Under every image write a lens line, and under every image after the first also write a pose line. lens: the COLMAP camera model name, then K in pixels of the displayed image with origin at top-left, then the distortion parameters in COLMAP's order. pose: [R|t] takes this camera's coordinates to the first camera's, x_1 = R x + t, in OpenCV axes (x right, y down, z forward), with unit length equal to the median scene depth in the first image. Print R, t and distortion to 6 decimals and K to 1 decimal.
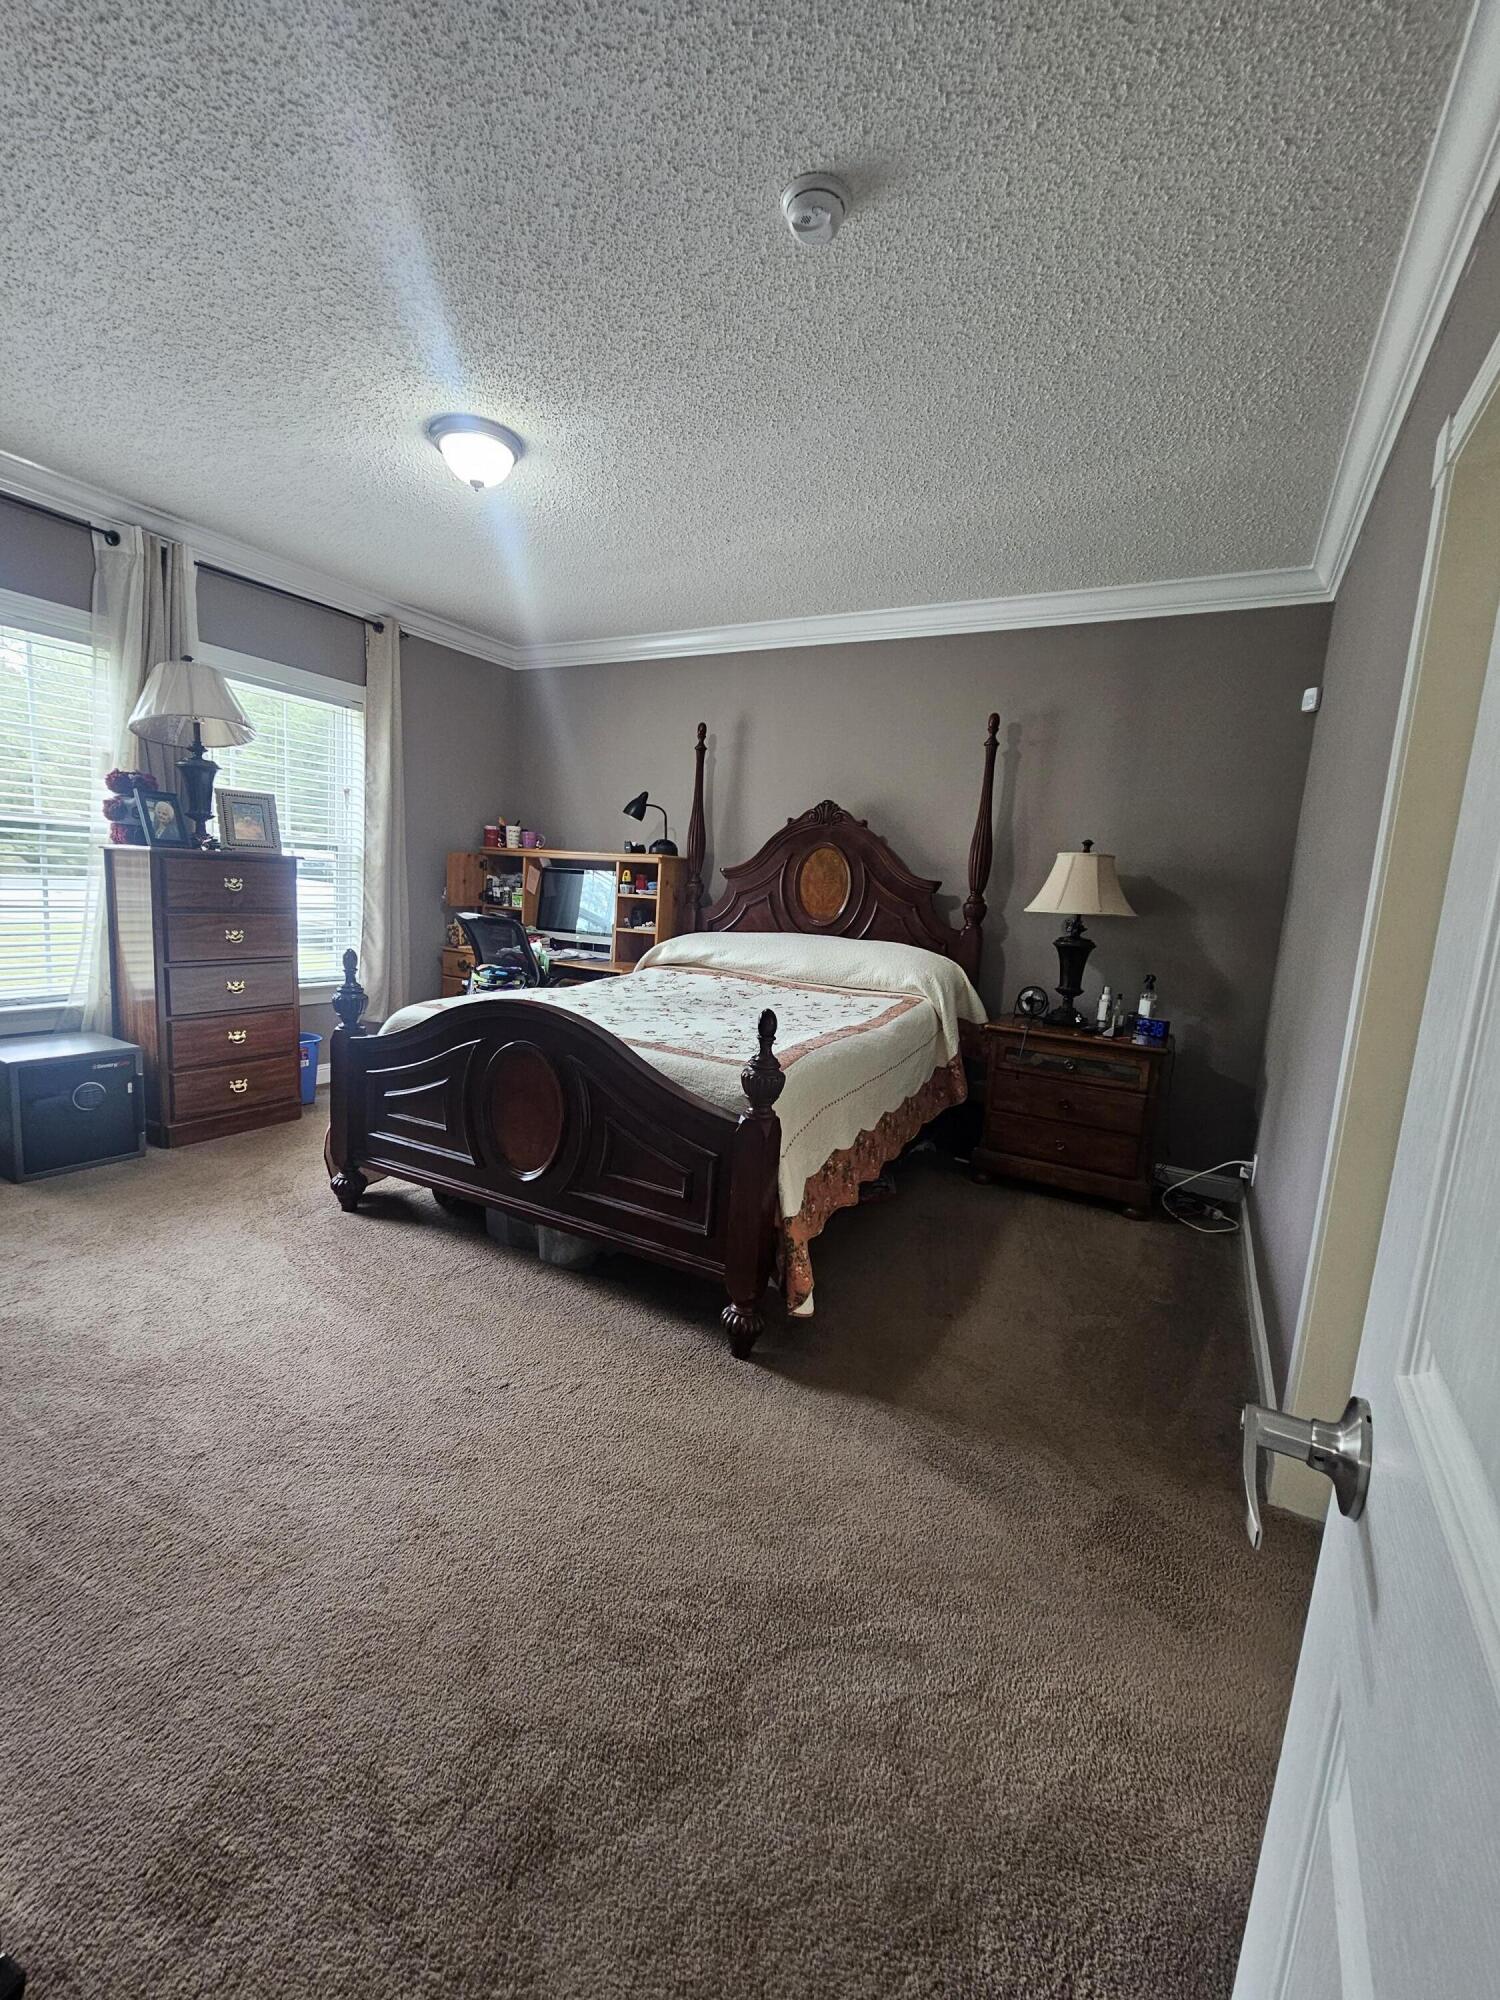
lens RADIAL K [[820.2, 0, 750.7], [0, 820.2, 1004.1], [0, 0, 1]] dist [-0.004697, -0.000093]
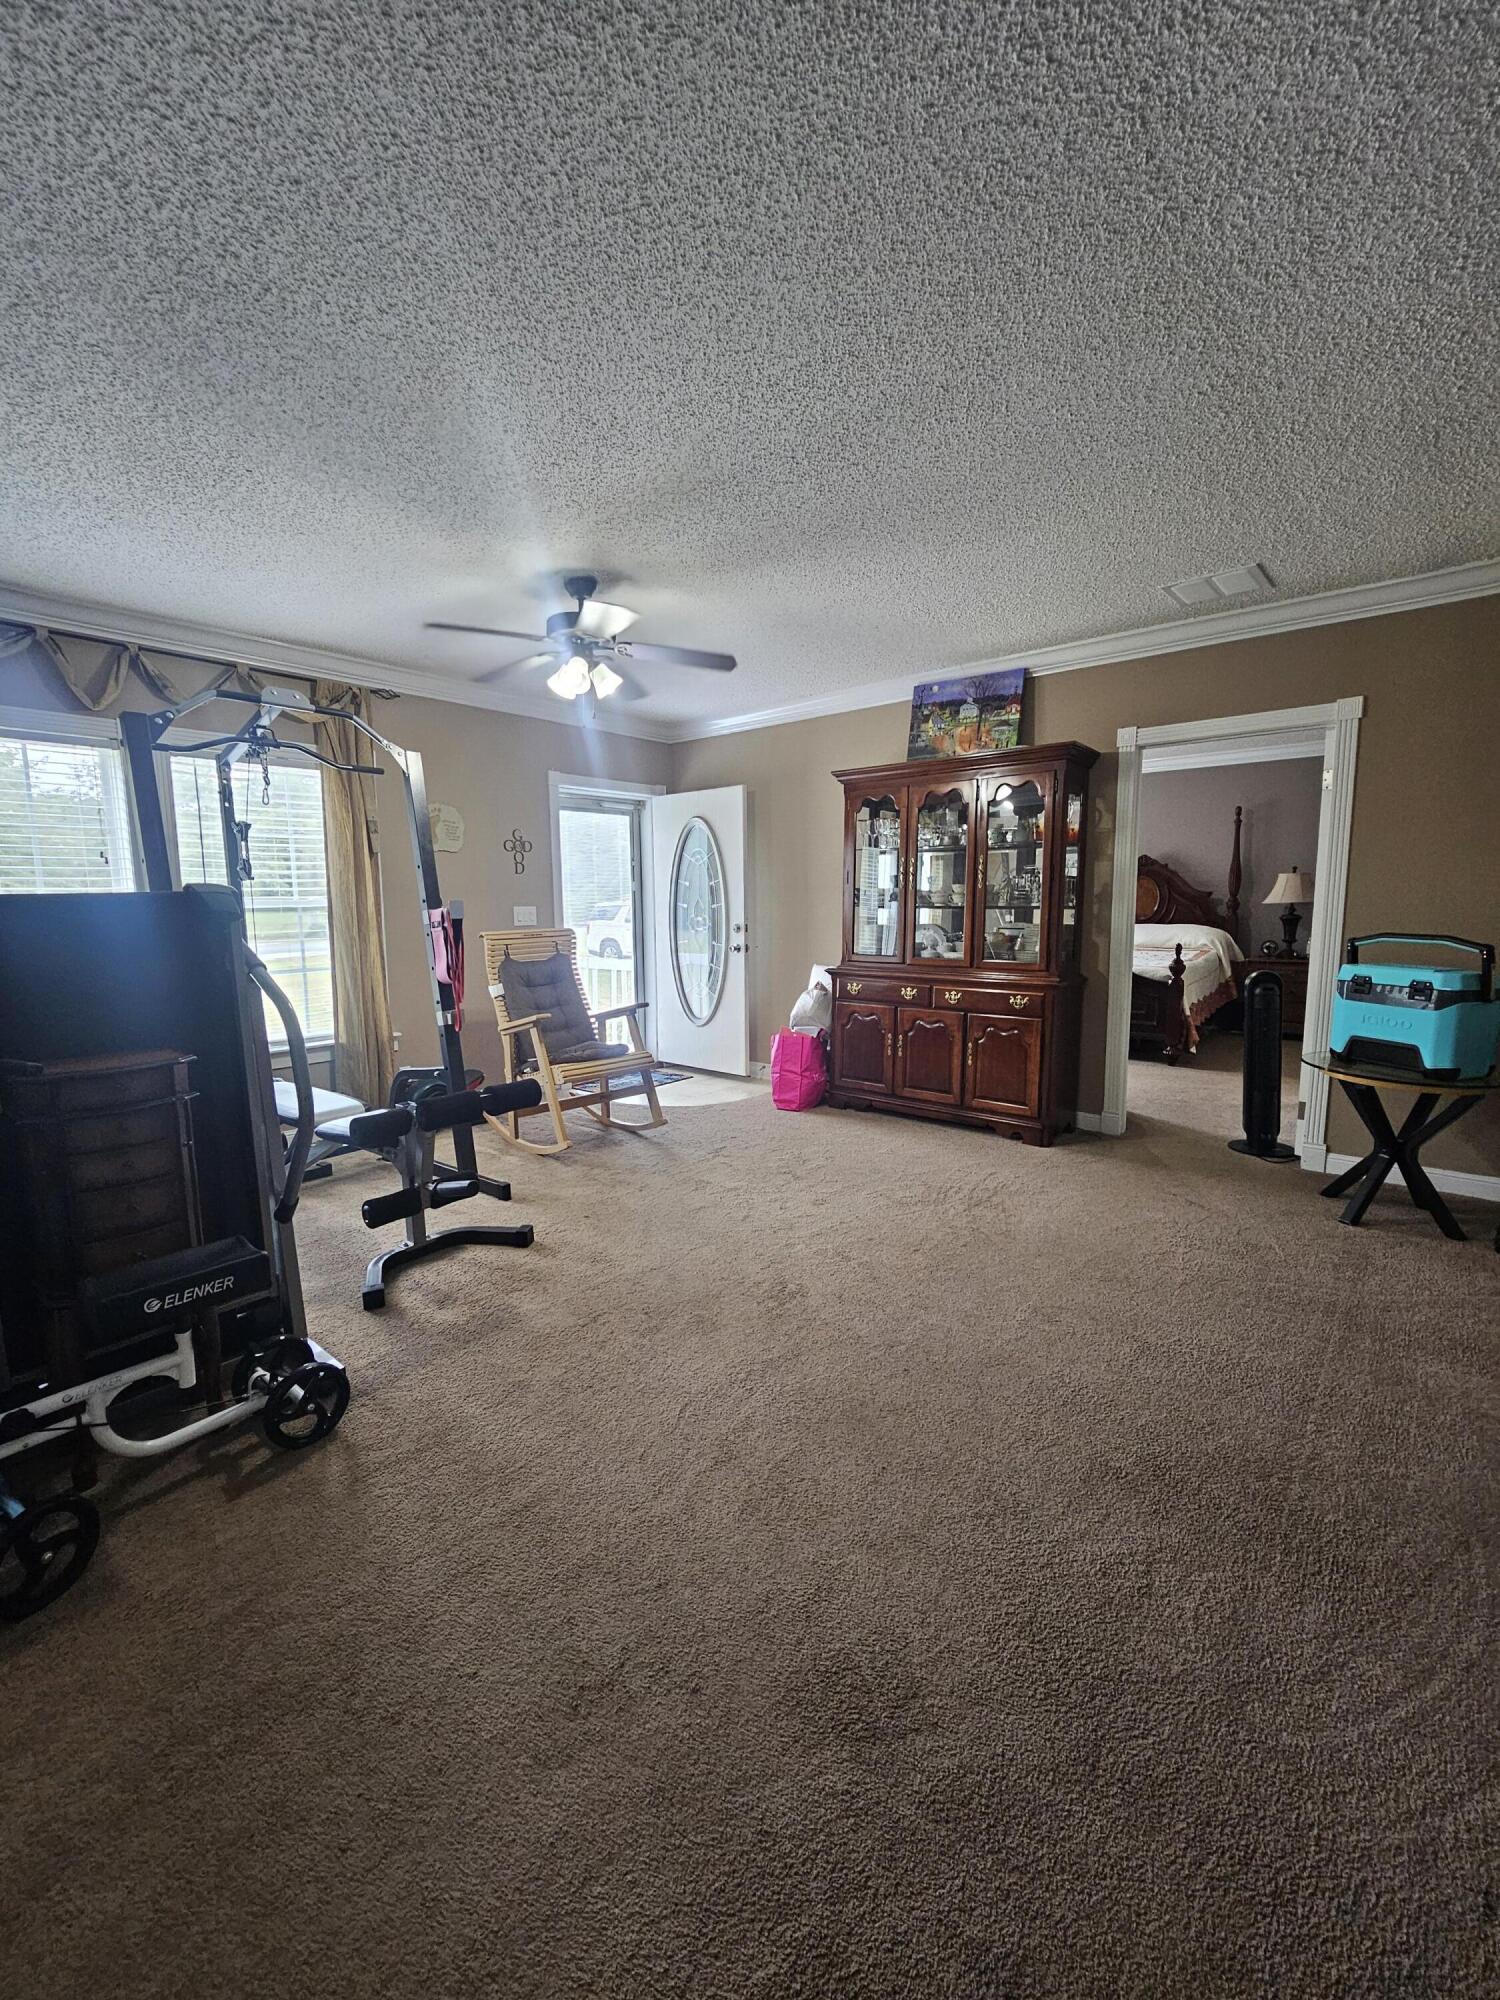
lens RADIAL K [[820.2, 0, 751.5], [0, 820.2, 1003.6], [0, 0, 1]] dist [-0.004697, -0.000093]
pose [[0.976094, -0.054389, -0.210435, -0.483470], [0.049903, 0.998400, -0.026577, 0.123572], [0.211543, 0.015441, 0.977247, -1.233935]]
